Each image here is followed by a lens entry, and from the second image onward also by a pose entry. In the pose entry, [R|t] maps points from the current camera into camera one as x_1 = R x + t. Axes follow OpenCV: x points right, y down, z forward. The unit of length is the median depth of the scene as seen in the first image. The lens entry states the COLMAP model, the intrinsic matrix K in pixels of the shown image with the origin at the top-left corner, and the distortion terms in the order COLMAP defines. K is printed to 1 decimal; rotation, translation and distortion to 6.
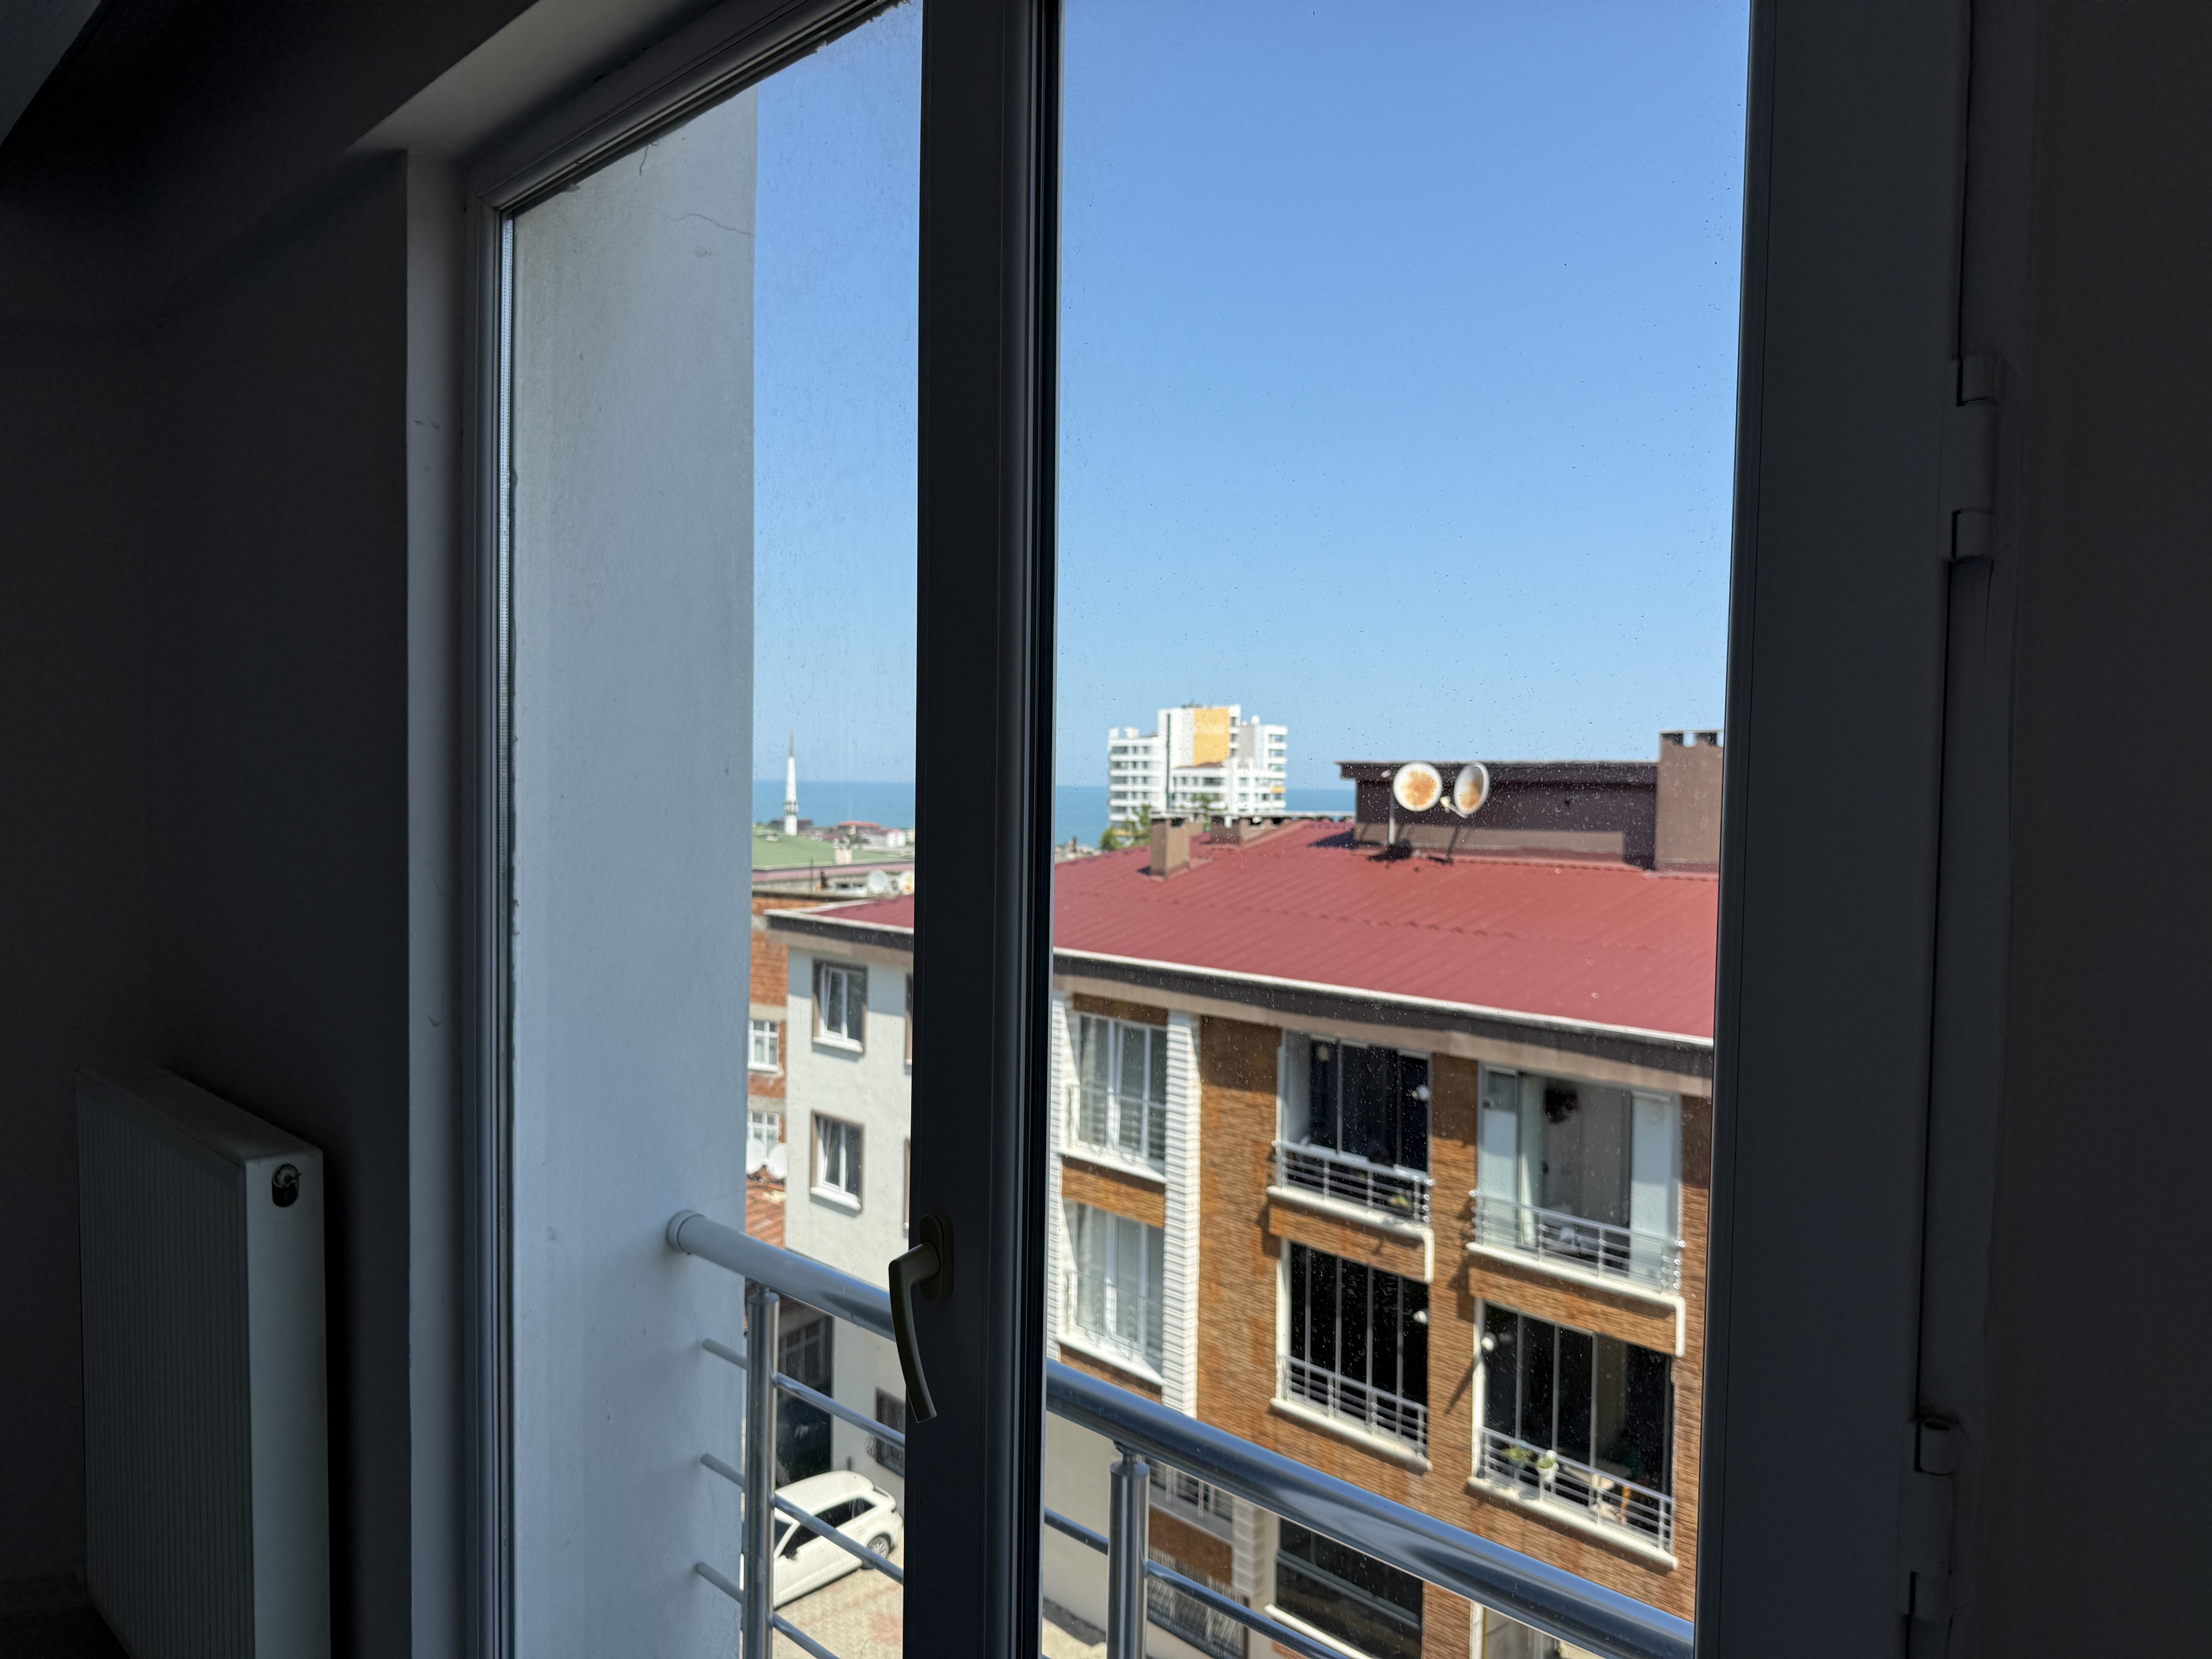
lens RADIAL K [[1550.2, 0, 1110.3], [0, 1550.2, 833.5], [0, 0, 1]] dist [0.165000, -0.324799]
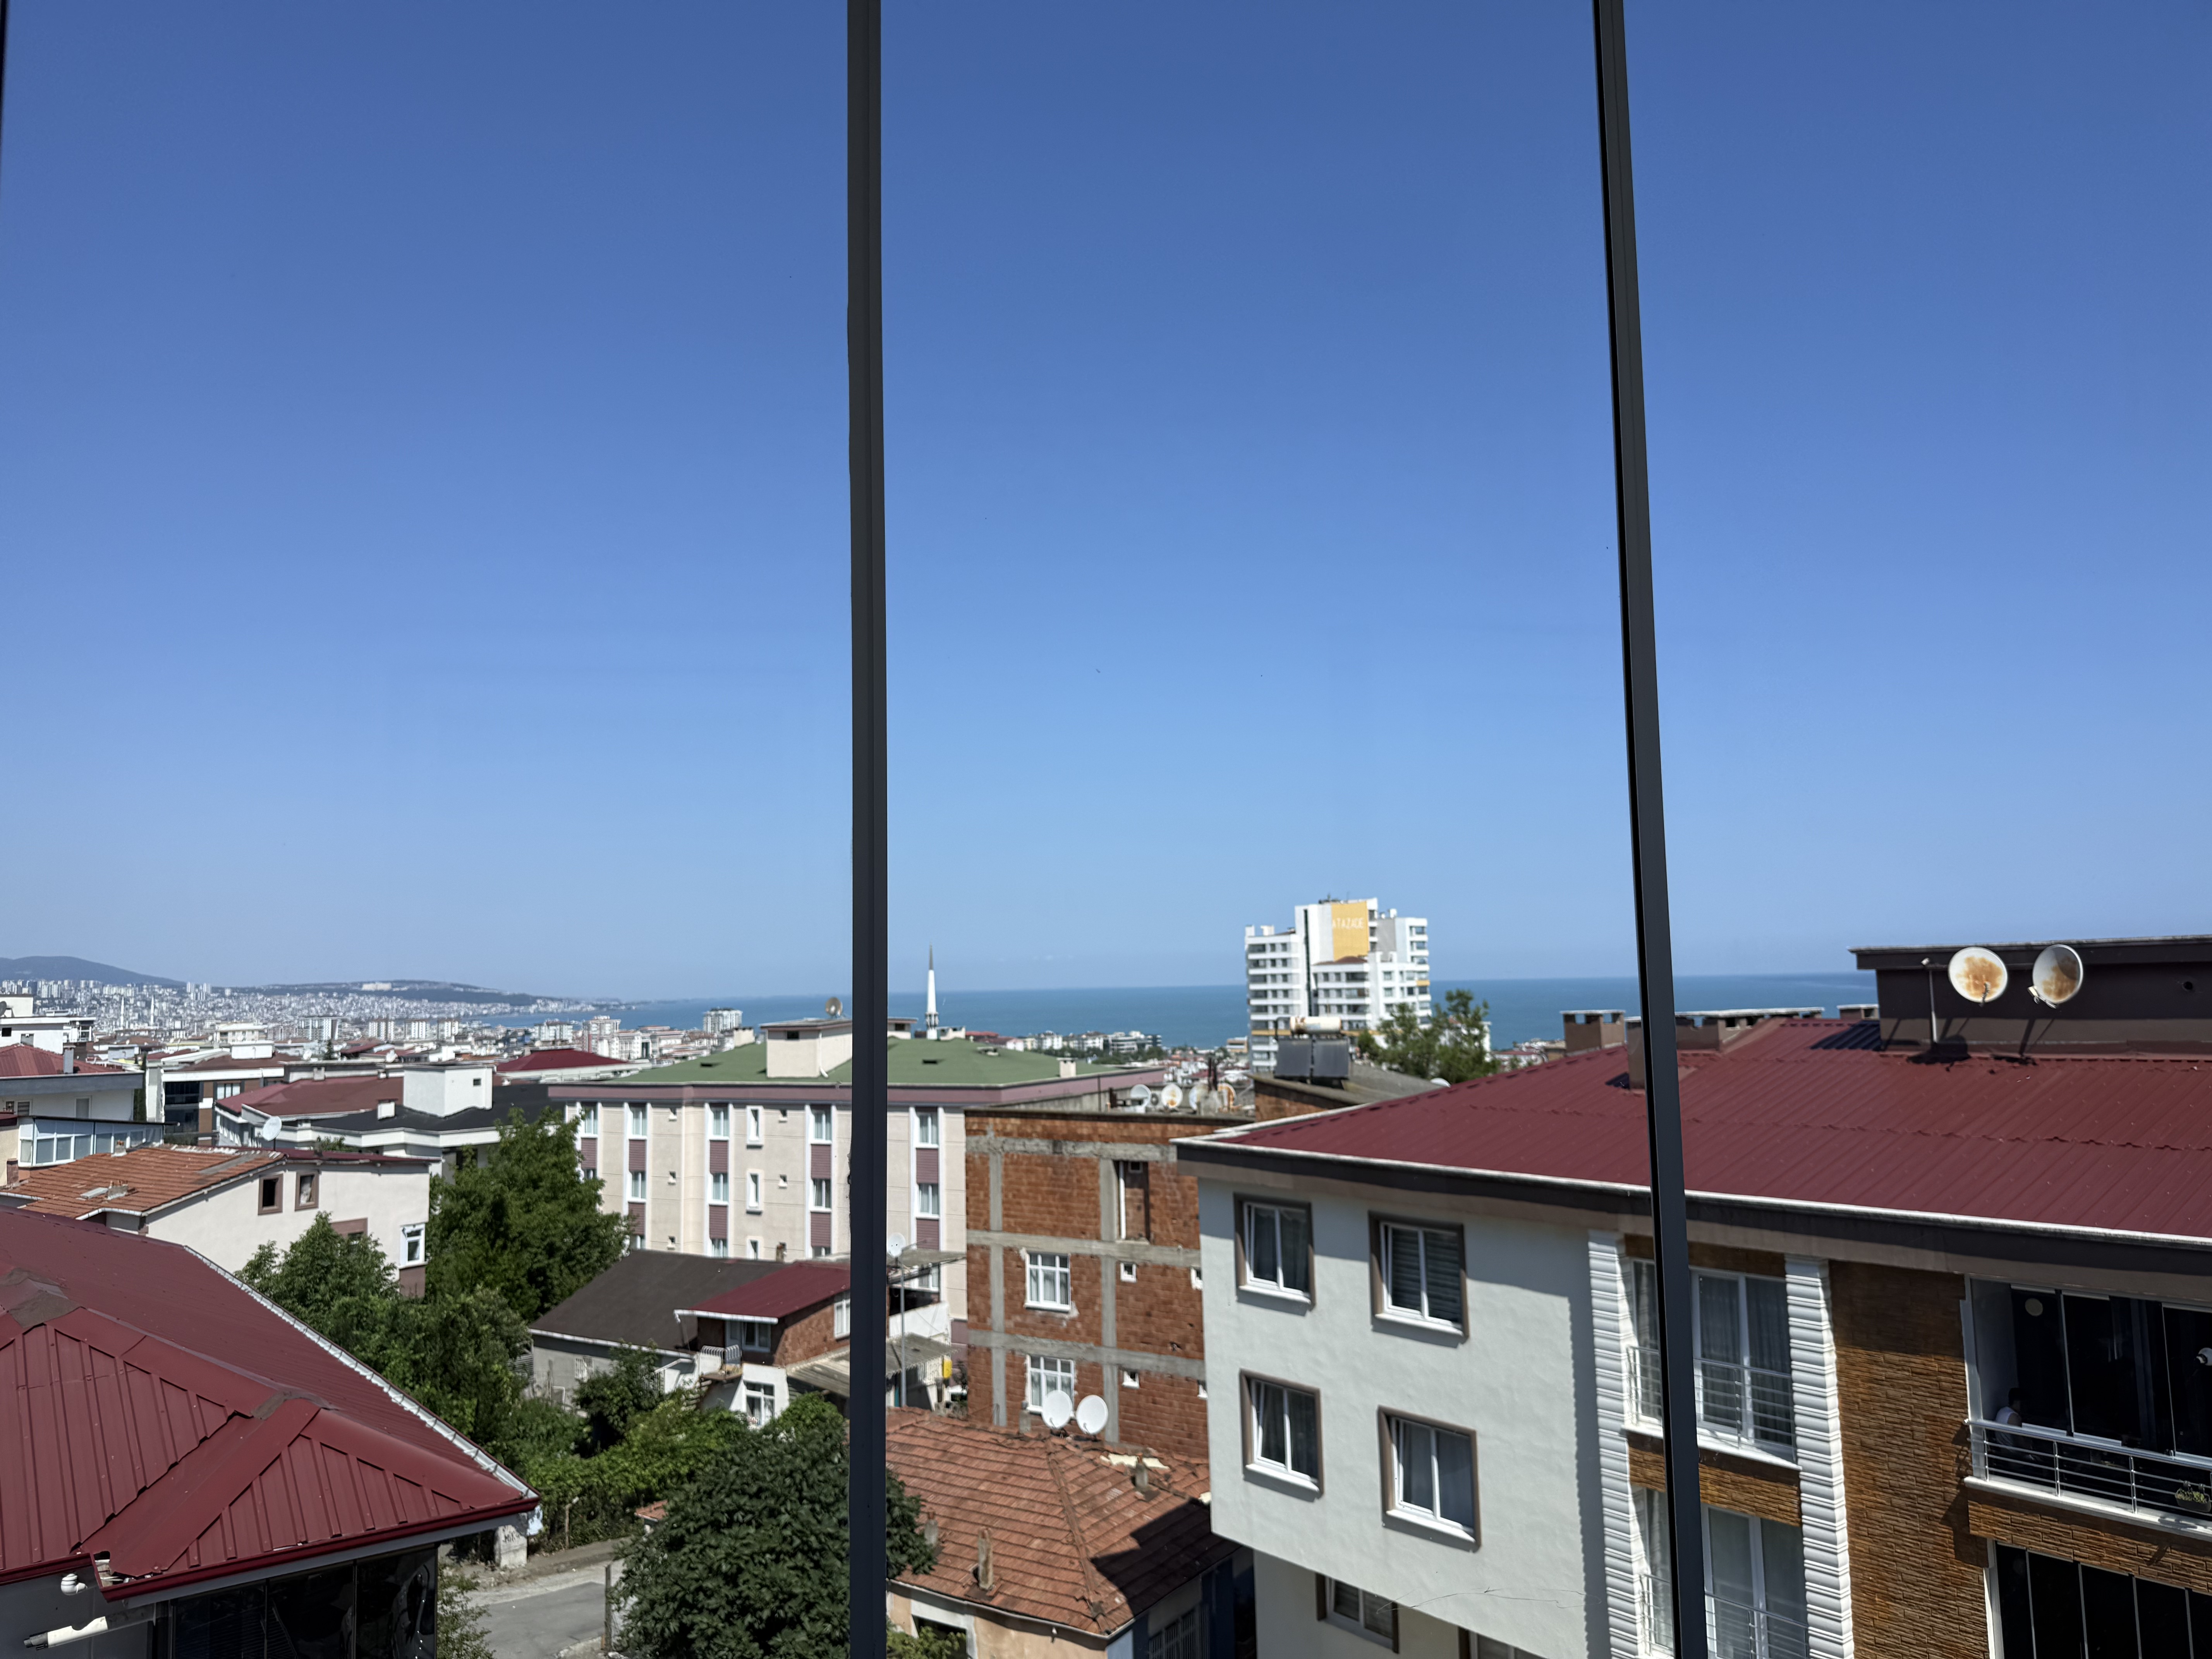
lens RADIAL K [[1550.2, 0, 1110.3], [0, 1550.2, 833.5], [0, 0, 1]] dist [0.165000, -0.324799]
pose [[0.996457, -0.046915, -0.069805, -0.239807], [0.037507, 0.990744, -0.130457, -0.012713], [0.075280, 0.127376, 0.988994, 0.102152]]
